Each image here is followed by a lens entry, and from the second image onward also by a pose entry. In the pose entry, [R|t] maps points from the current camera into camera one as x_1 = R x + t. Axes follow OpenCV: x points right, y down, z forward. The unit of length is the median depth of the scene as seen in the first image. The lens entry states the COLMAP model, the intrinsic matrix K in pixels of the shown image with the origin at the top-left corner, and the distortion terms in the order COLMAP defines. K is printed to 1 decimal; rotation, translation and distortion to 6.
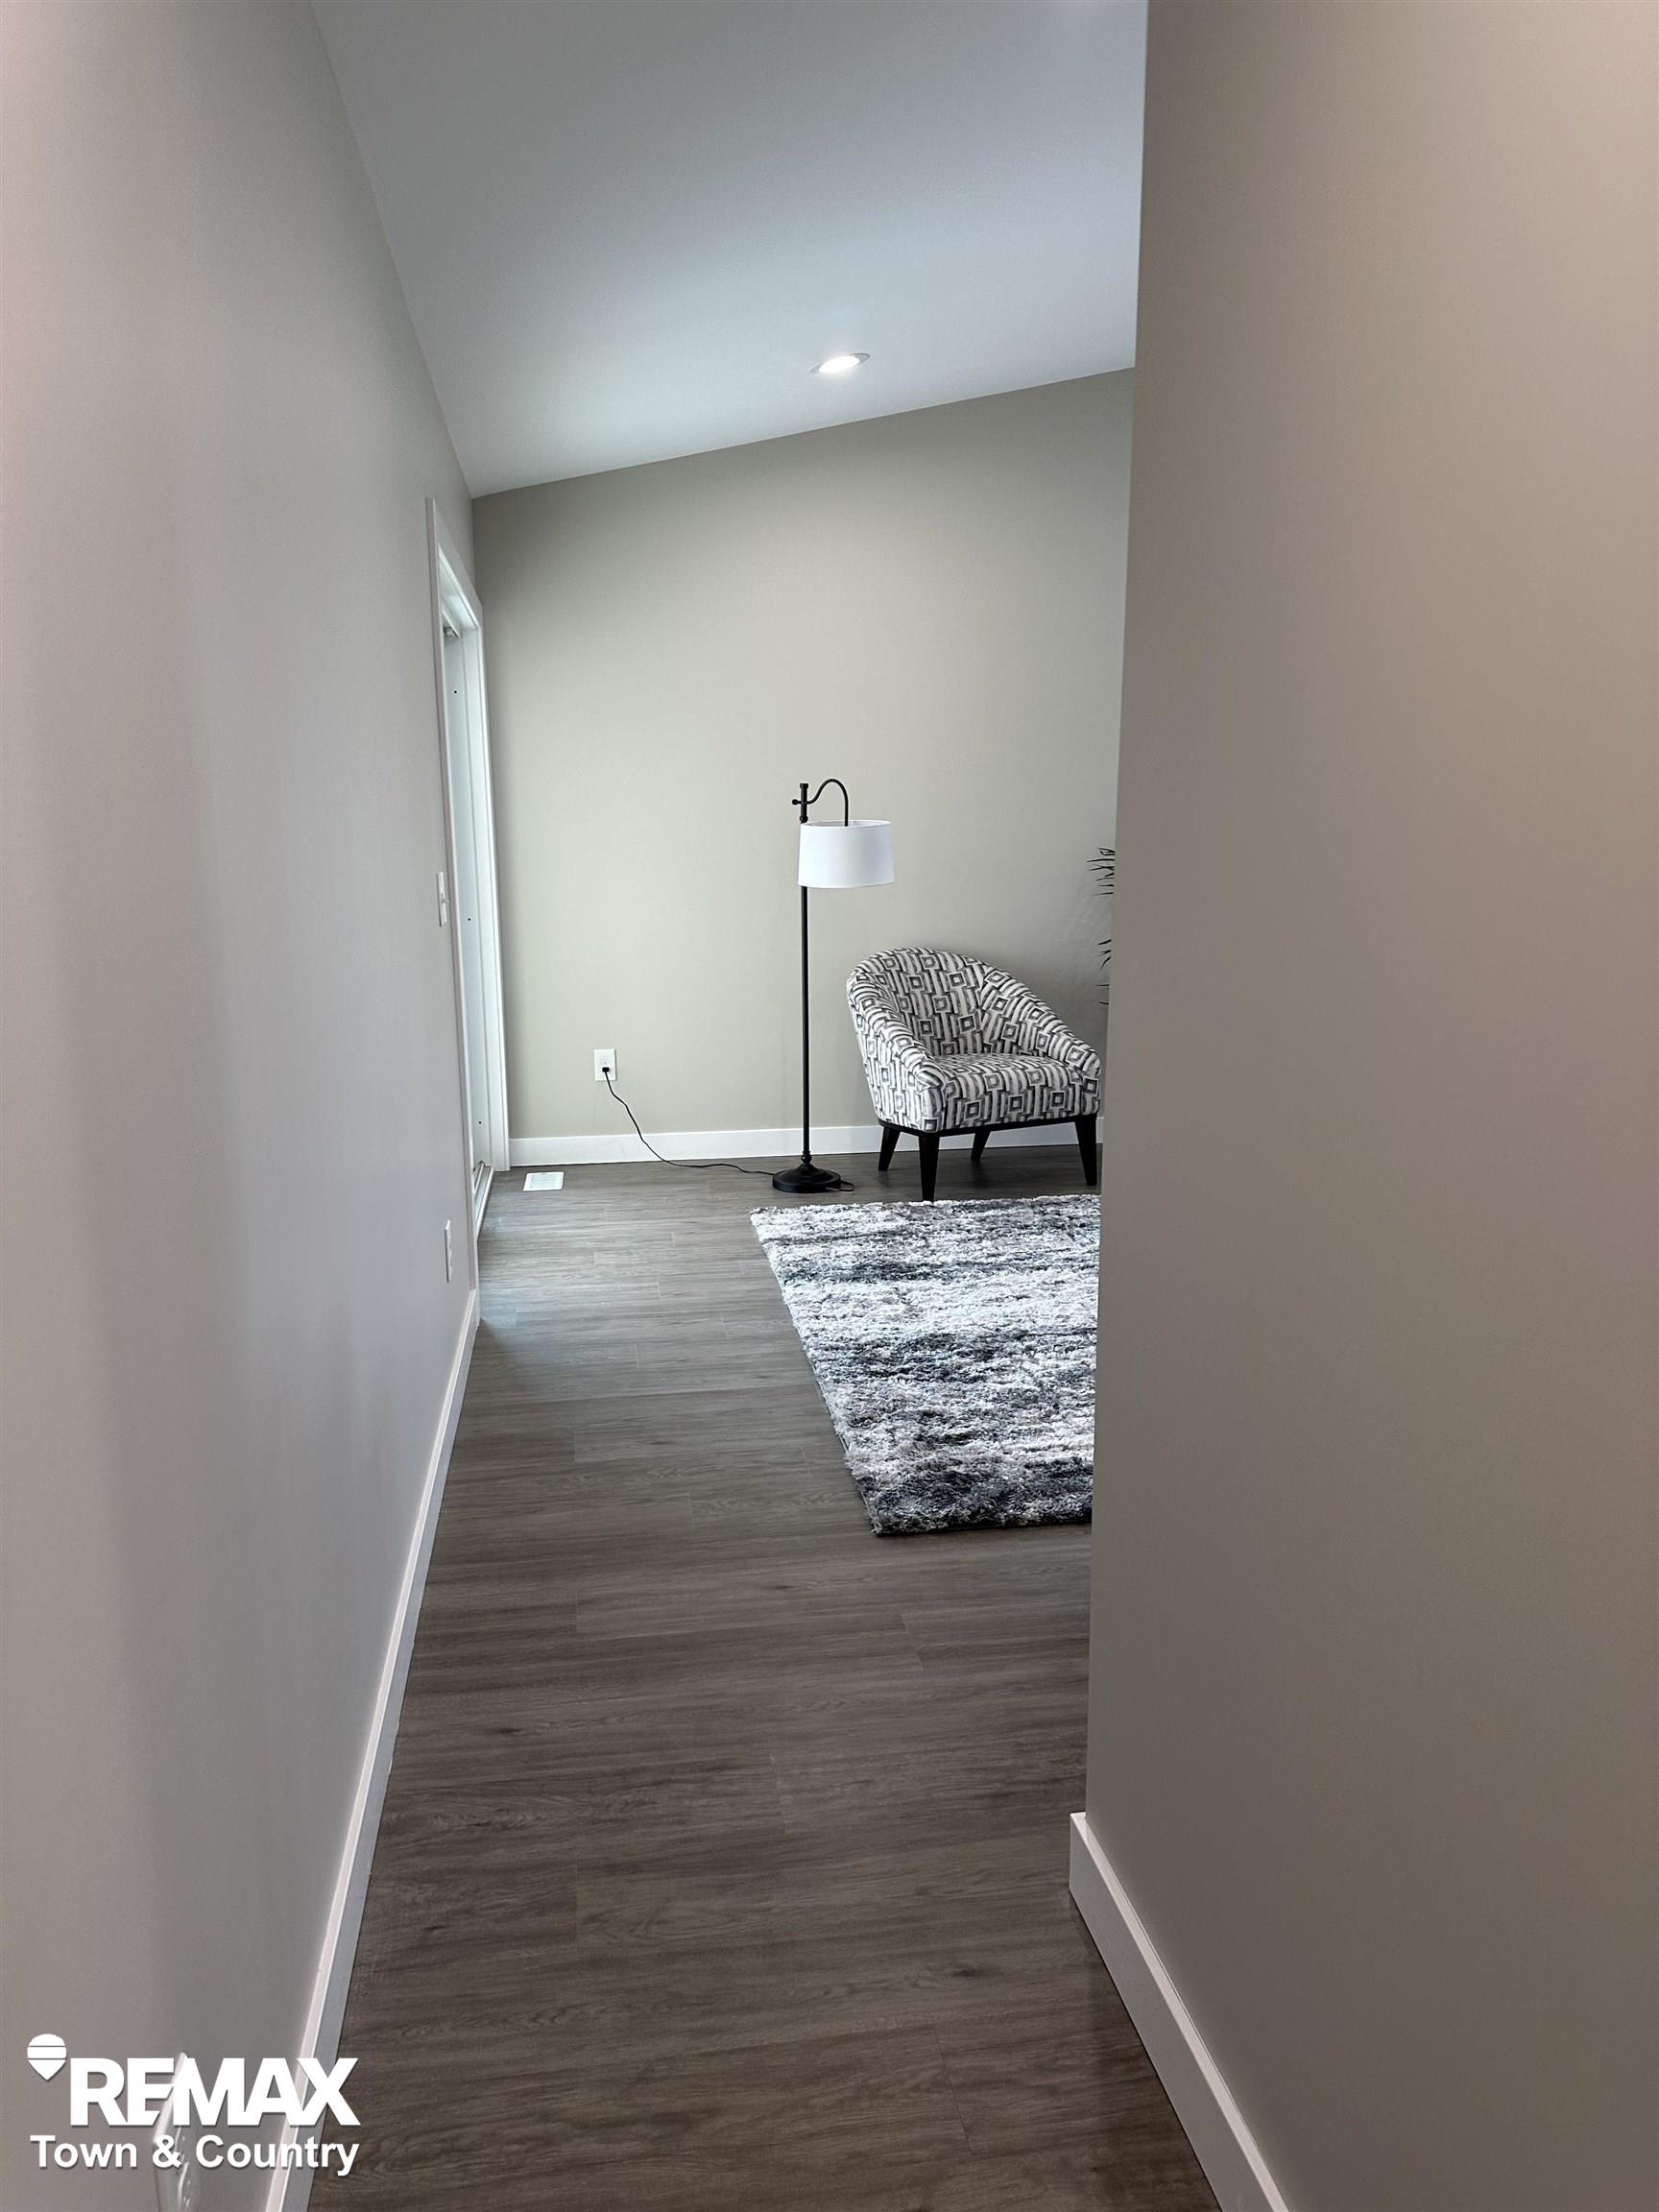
lens RADIAL K [[1545.0, 0, 836.3], [0, 1545.0, 1106.5], [0, 0, 1]] dist [0.071079, -0.080347]
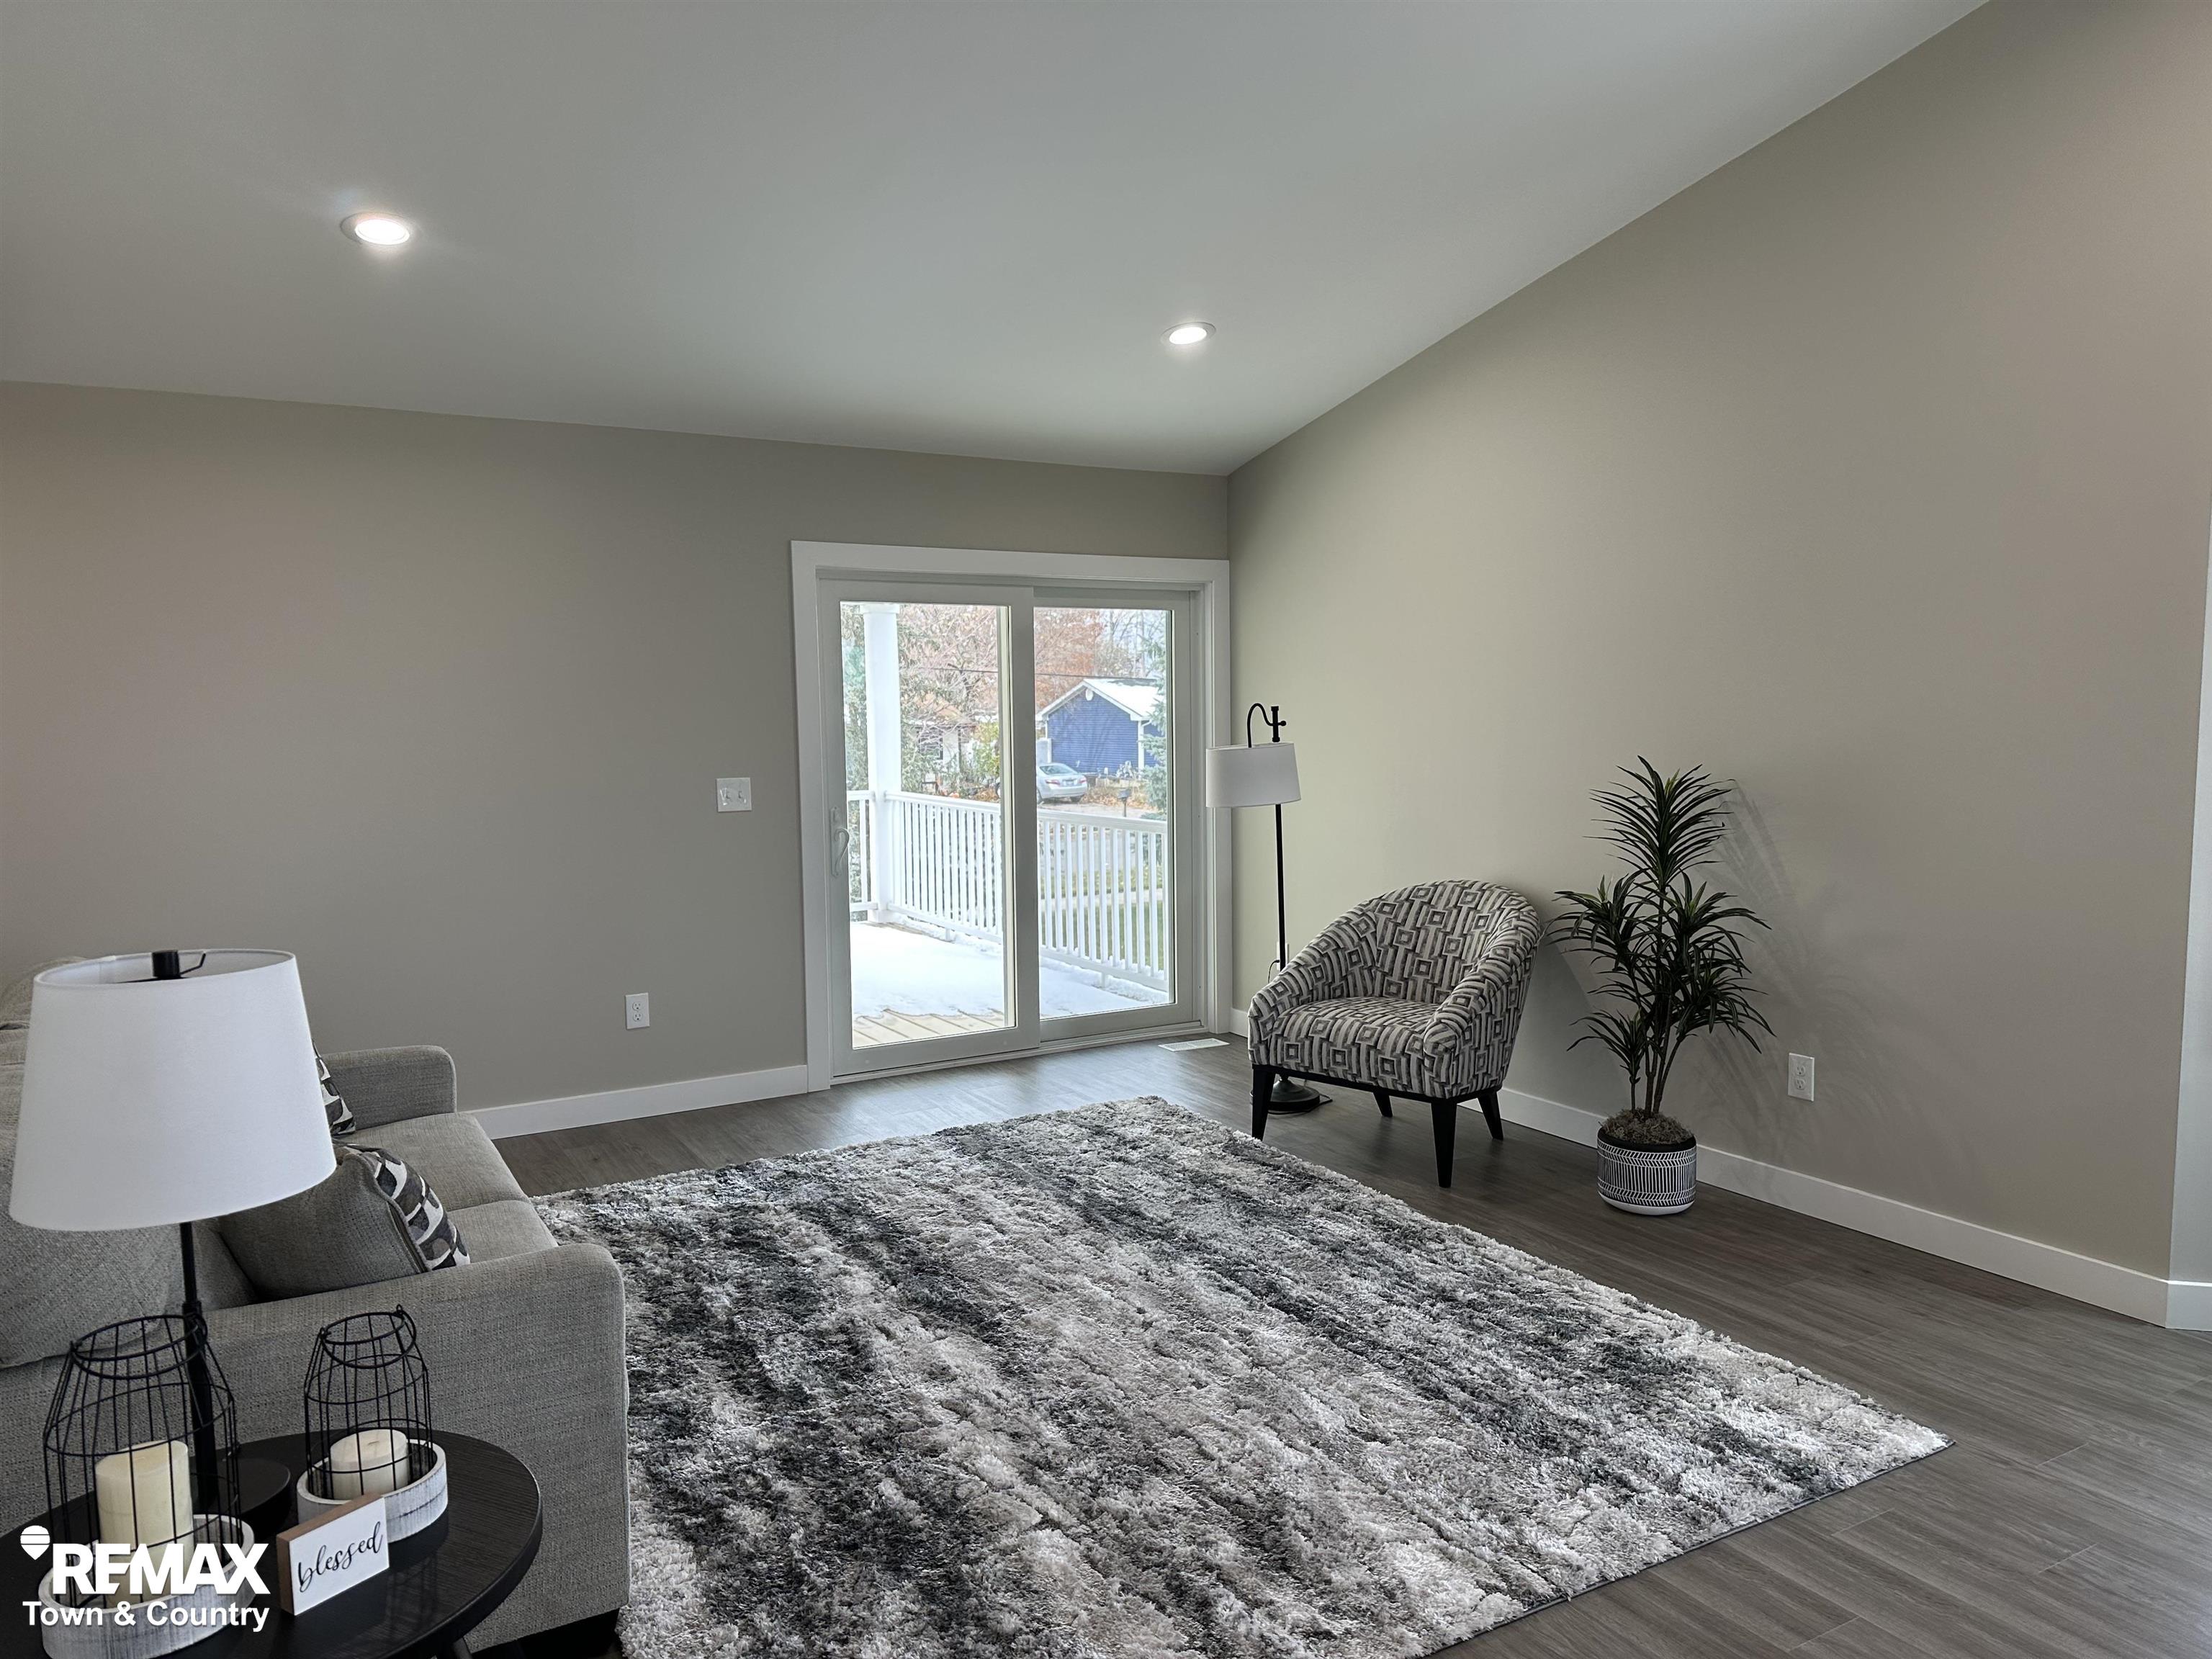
lens RADIAL K [[1530.8, 0, 1116.6], [0, 1530.8, 829.6], [0, 0, 1]] dist [0.050627, -0.004591]
pose [[0.357445, 0.071866, -0.931165, 0.933659], [-0.160243, 0.986969, 0.014661, -0.131178], [0.920084, 0.143972, 0.364303, 0.569950]]
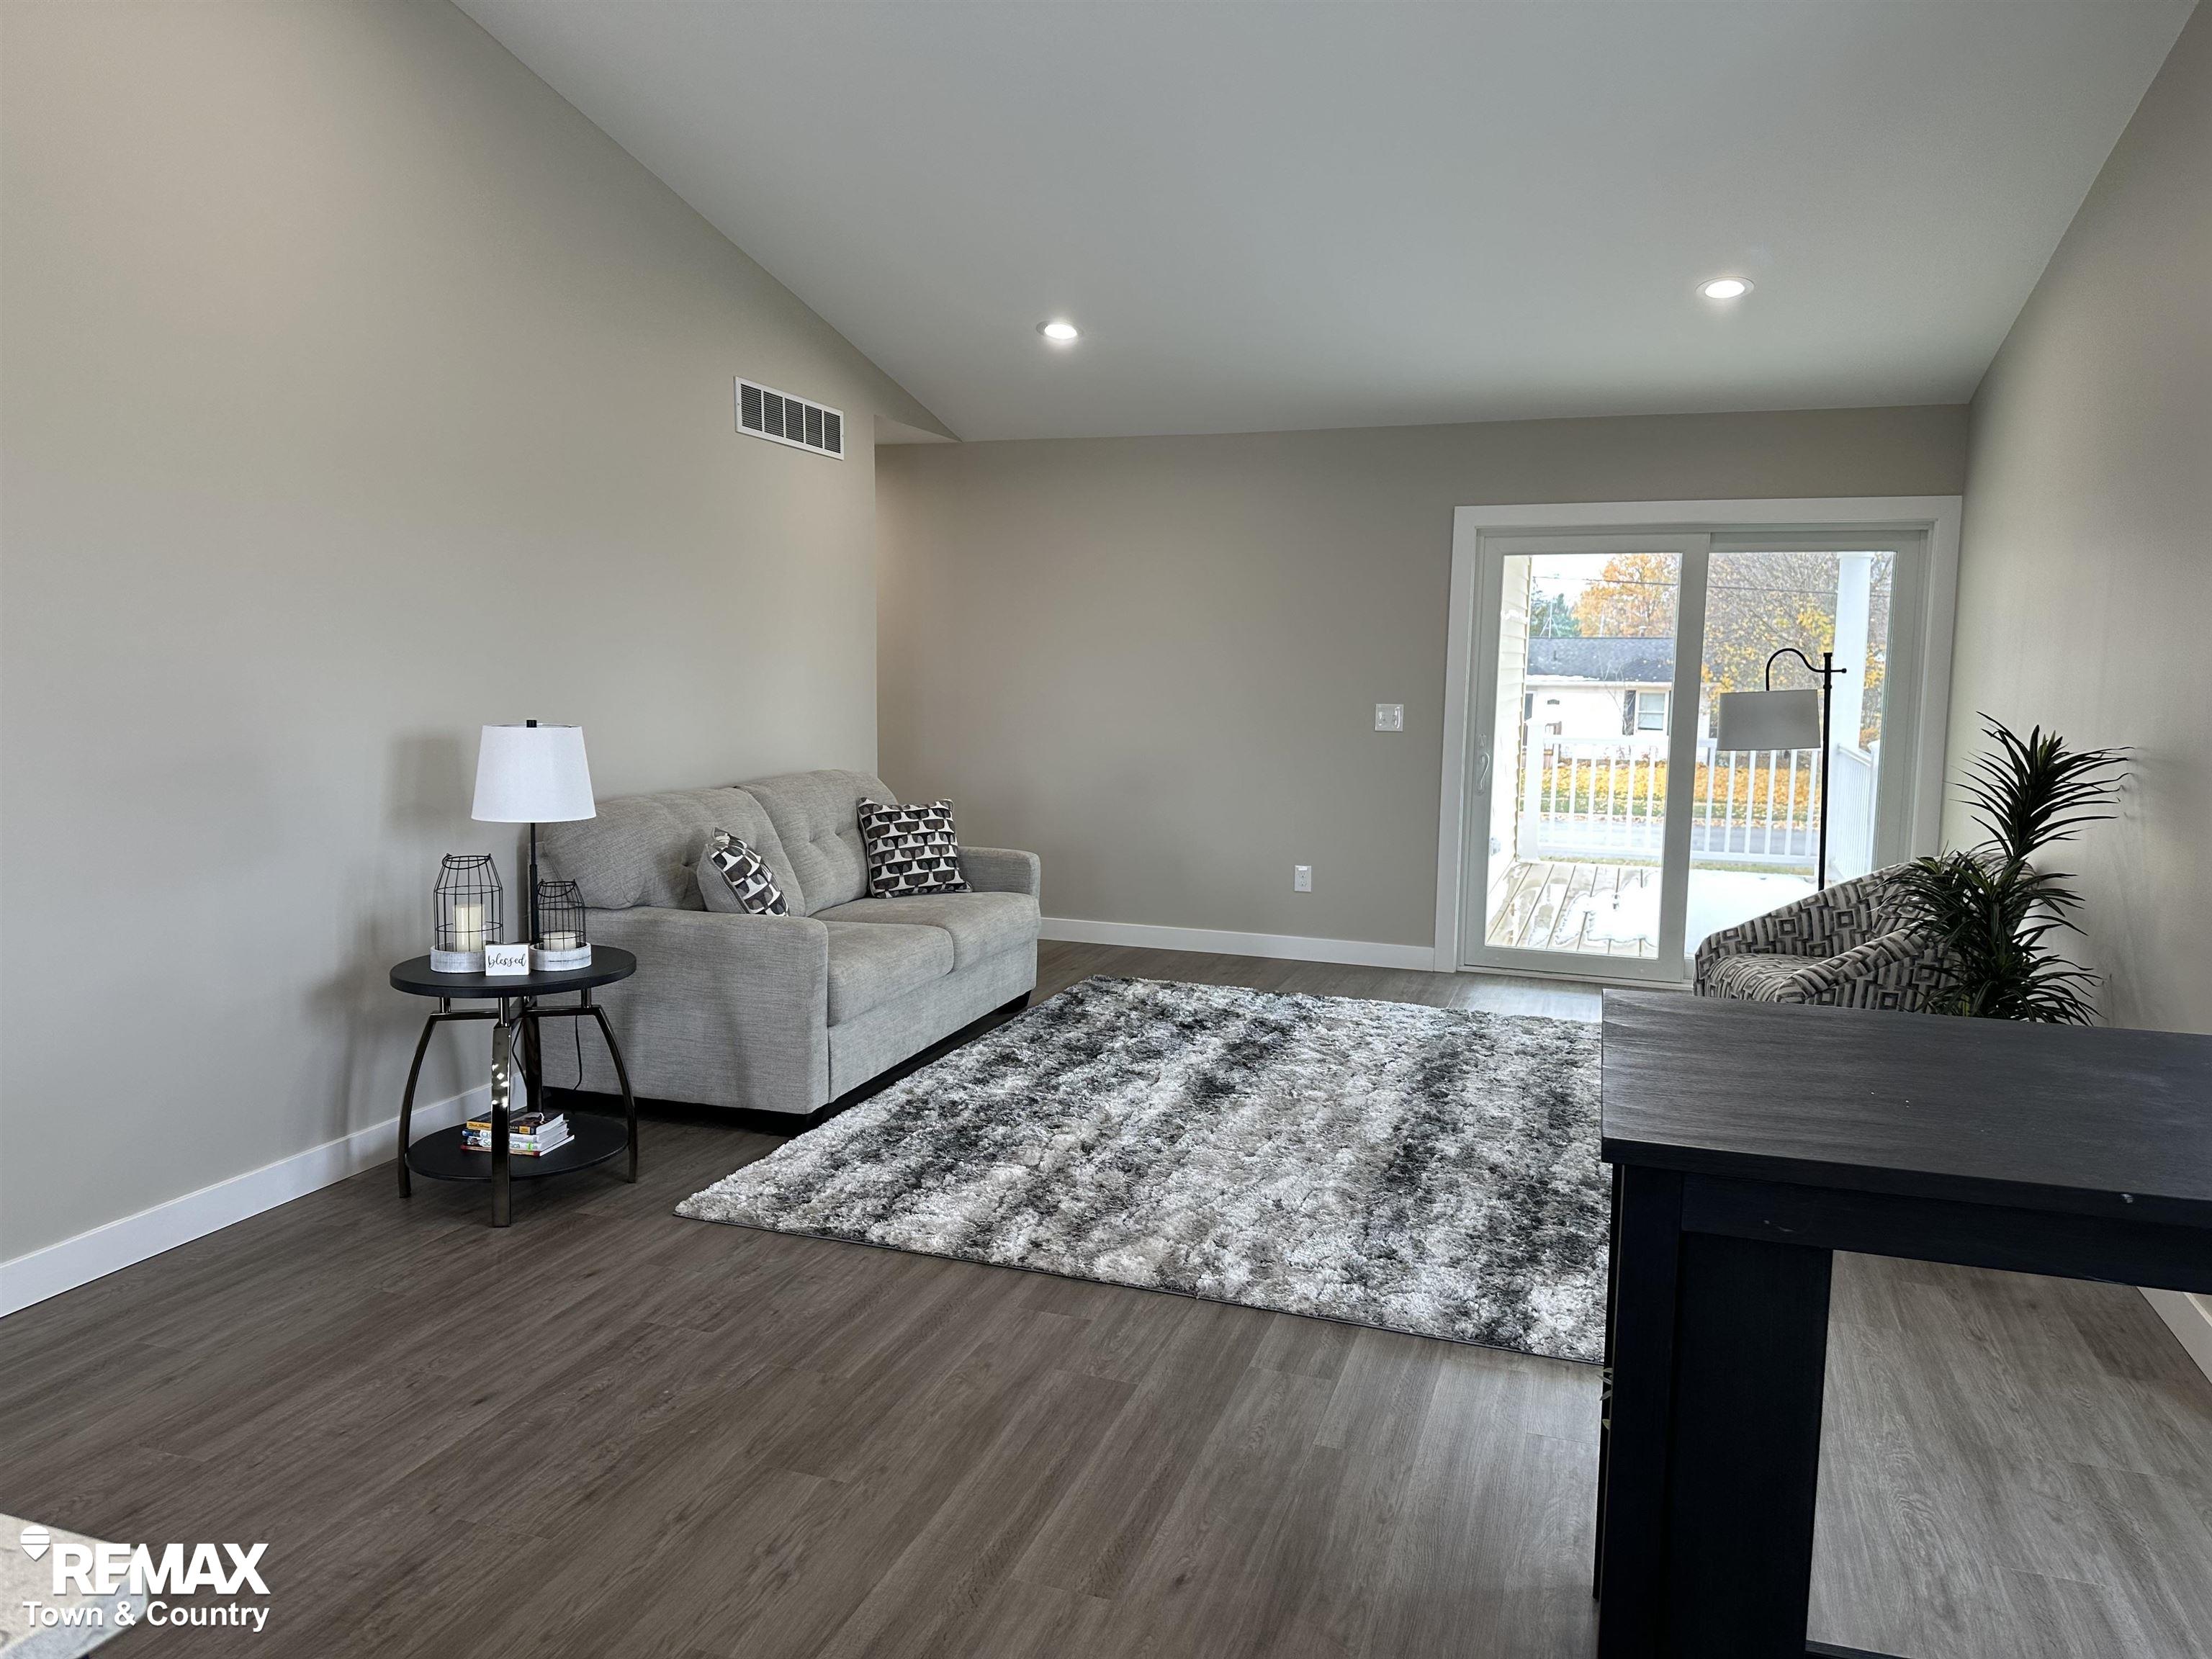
lens RADIAL K [[1545.0, 0, 1086.4], [0, 1545.0, 829.2], [0, 0, 1]] dist [0.071079, -0.080347]
pose [[-0.484597, 0.093740, -0.869700, 1.135138], [-0.173455, 0.964201, 0.200575, -0.227393], [0.857368, 0.248052, -0.450989, 1.120738]]
